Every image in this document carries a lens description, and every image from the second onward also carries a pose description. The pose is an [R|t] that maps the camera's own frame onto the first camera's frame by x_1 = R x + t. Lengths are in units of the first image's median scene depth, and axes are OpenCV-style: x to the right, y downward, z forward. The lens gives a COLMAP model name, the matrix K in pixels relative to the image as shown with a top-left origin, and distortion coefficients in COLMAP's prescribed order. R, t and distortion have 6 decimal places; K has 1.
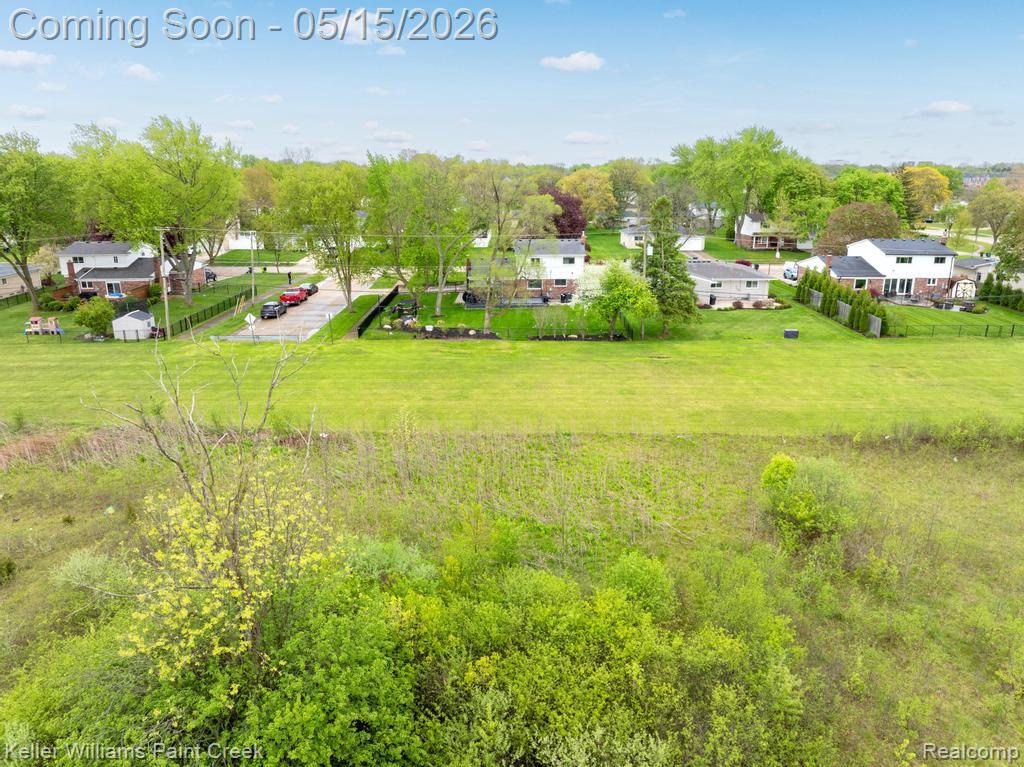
lens RADIAL K [[721.1, 0, 514.3], [0, 721.1, 380.9], [0, 0, 1]] dist [-0.049850, 0.018376]
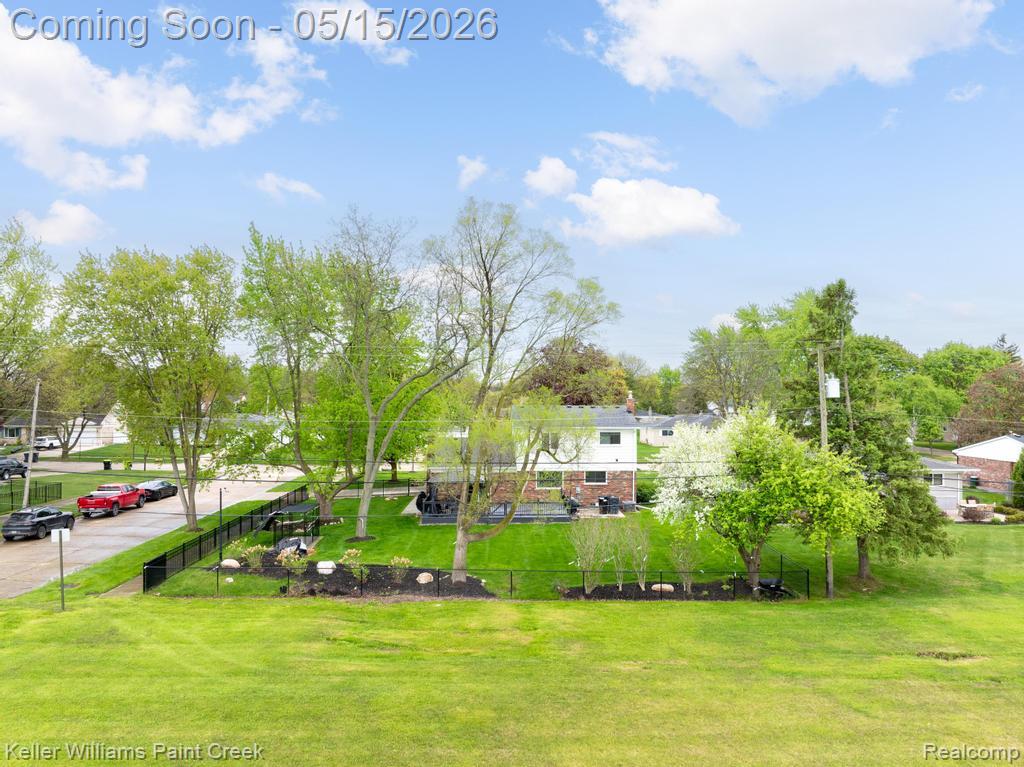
lens RADIAL K [[721.1, 0, 511.8], [0, 721.1, 389.6], [0, 0, 1]] dist [-0.049850, 0.018376]
pose [[0.999588, 0.007217, 0.027769, -0.019763], [0.001154, 0.956947, -0.290261, -0.050874], [-0.028669, 0.290174, 0.956544, 0.563295]]
